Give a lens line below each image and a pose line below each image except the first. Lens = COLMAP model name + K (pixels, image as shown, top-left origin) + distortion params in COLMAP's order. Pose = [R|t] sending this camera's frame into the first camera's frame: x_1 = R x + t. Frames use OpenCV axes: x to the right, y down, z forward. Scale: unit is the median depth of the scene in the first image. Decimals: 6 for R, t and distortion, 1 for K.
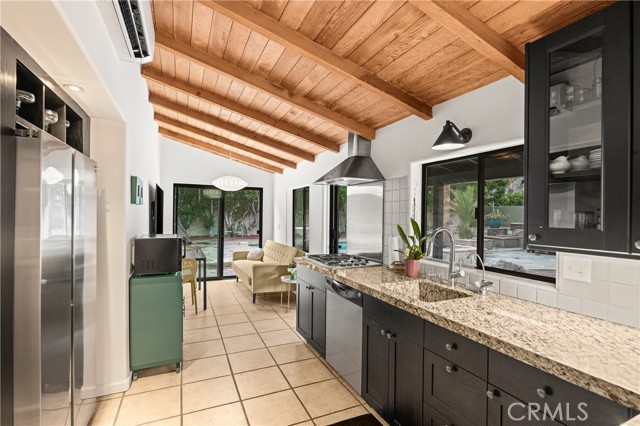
lens RADIAL K [[311.0, 0, 320.0], [0, 311.0, 213.0], [0, 0, 1]] dist [-0.000371, -0.000021]
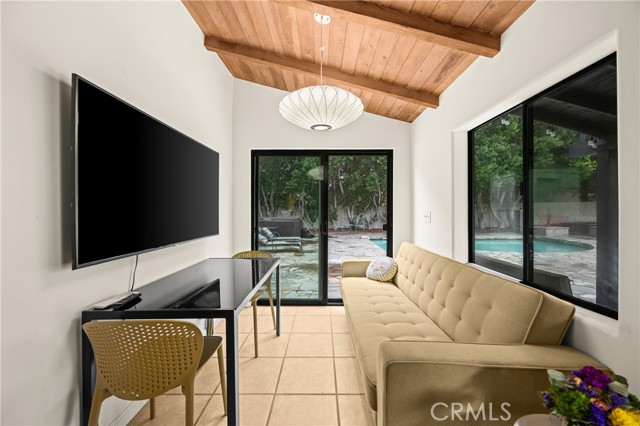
lens RADIAL K [[244.2, 0, 318.9], [0, 244.2, 211.8], [0, 0, 1]] dist [0.000353, -0.000035]
pose [[0.907557, -0.009011, -0.419832, -0.118534], [0.011275, 0.999932, 0.002911, 0.029404], [0.419777, -0.007376, 0.907597, 0.532658]]
